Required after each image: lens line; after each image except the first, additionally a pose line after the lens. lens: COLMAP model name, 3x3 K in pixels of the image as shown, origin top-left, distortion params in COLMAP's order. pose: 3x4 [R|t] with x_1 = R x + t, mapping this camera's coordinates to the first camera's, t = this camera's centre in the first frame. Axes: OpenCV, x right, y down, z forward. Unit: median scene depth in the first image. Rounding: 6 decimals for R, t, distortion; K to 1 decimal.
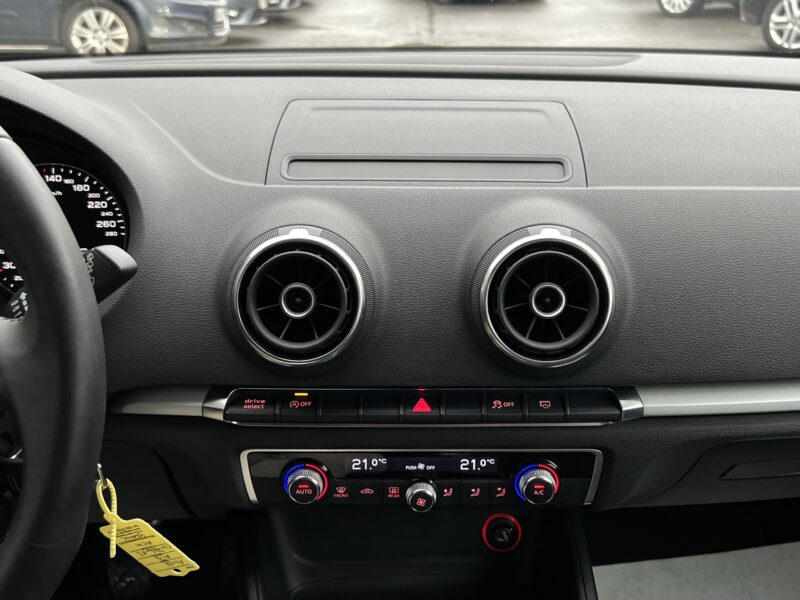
lens RADIAL K [[859.3, 0, 401.3], [0, 859.3, 310.8], [0, 0, 1]] dist [0.129386, -0.354215]
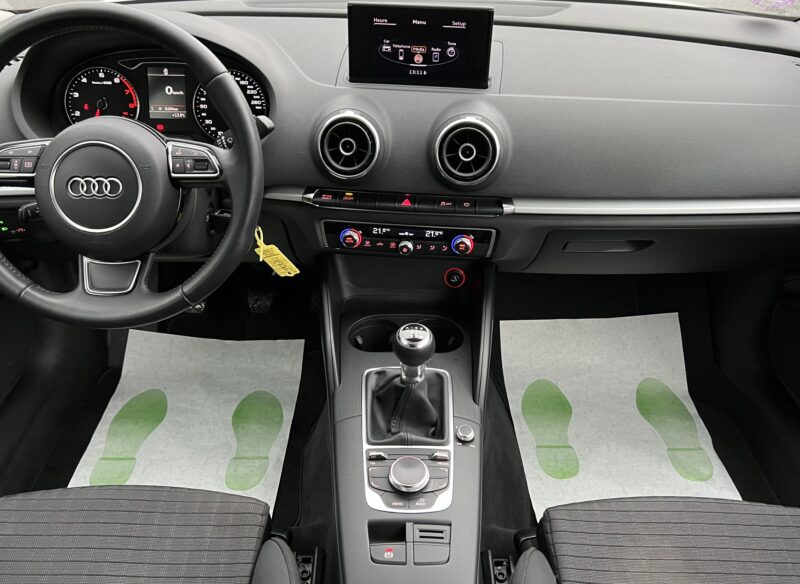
lens RADIAL K [[692.6, 0, 392.6], [0, 692.6, 291.9], [0, 0, 1]] dist [0.107980, -0.194726]
pose [[0.993615, 0.065969, -0.091530, 0.155702], [-0.048731, 0.982607, 0.179190, 0.024796], [0.101759, -0.173586, 0.979547, -0.661728]]
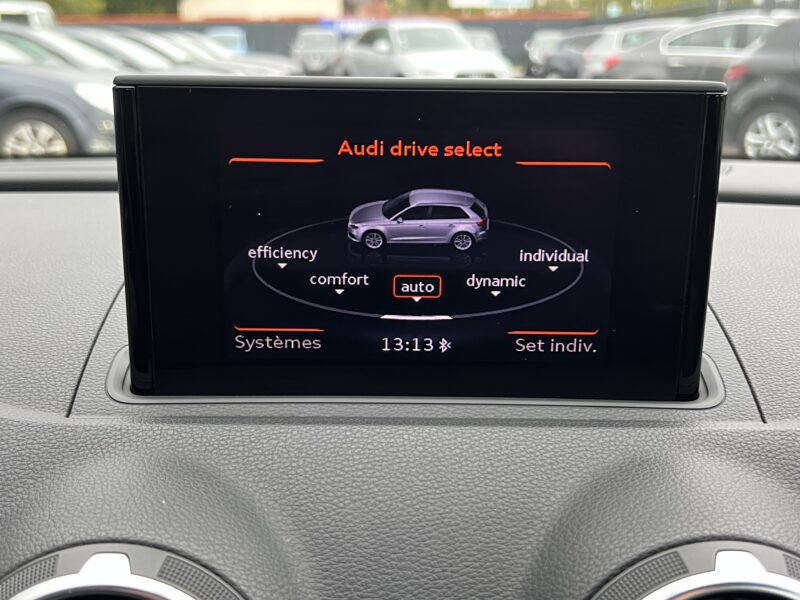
lens RADIAL K [[867.0, 0, 400.0], [0, 867.0, 300.0], [0, 0, 1]] dist [-0.001047, -0.001723]
pose [[0.999249, -0.002788, 0.038637, 0.001028], [0.008313, 0.989603, -0.143585, -0.145497], [-0.037835, 0.143799, 0.988883, 0.550950]]
